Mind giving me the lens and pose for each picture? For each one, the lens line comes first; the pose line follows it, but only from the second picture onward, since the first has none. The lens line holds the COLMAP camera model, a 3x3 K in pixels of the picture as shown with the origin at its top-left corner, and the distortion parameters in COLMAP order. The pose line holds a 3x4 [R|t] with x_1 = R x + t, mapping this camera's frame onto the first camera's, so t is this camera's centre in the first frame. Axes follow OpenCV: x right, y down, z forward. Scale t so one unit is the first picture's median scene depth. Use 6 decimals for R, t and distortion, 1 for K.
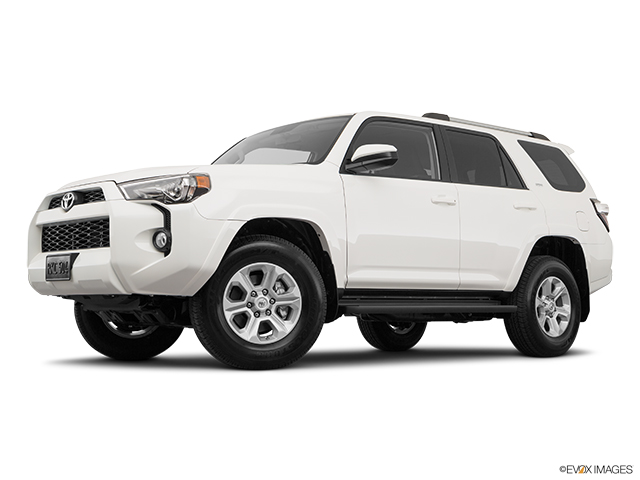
lens RADIAL K [[872.6, 0, 321.0], [0, 872.6, 245.0], [0, 0, 1]] dist [0.009066, 0.000000]
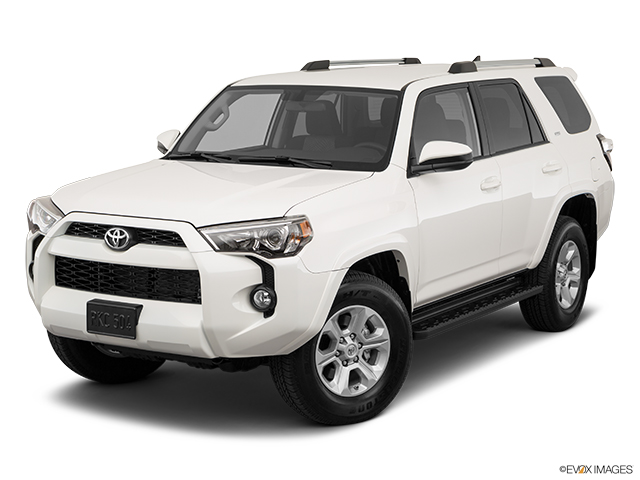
lens RADIAL K [[1257.1, 0, 320.3], [0, 1257.1, 238.7], [0, 0, 1]] dist [0.114733, 0.000000]
pose [[0.961757, -0.036840, 0.271417, -0.426477], [-0.019275, 0.979355, 0.201228, -0.290534], [-0.273227, -0.198764, 0.941191, -0.160507]]
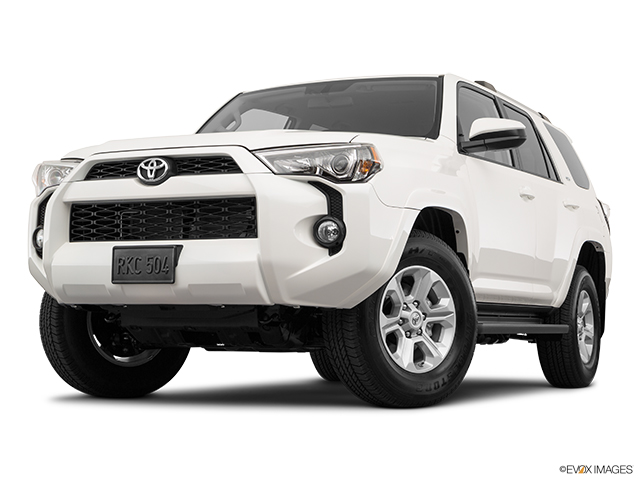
lens RADIAL K [[1168.8, 0, 320.5], [0, 1168.8, 241.0], [0, 0, 1]] dist [0.061173, 0.000000]
pose [[0.930104, 0.032729, 0.365836, -0.504455], [-0.031466, 0.999460, -0.009418, 0.010729], [-0.365947, -0.002752, 0.930632, 0.082075]]
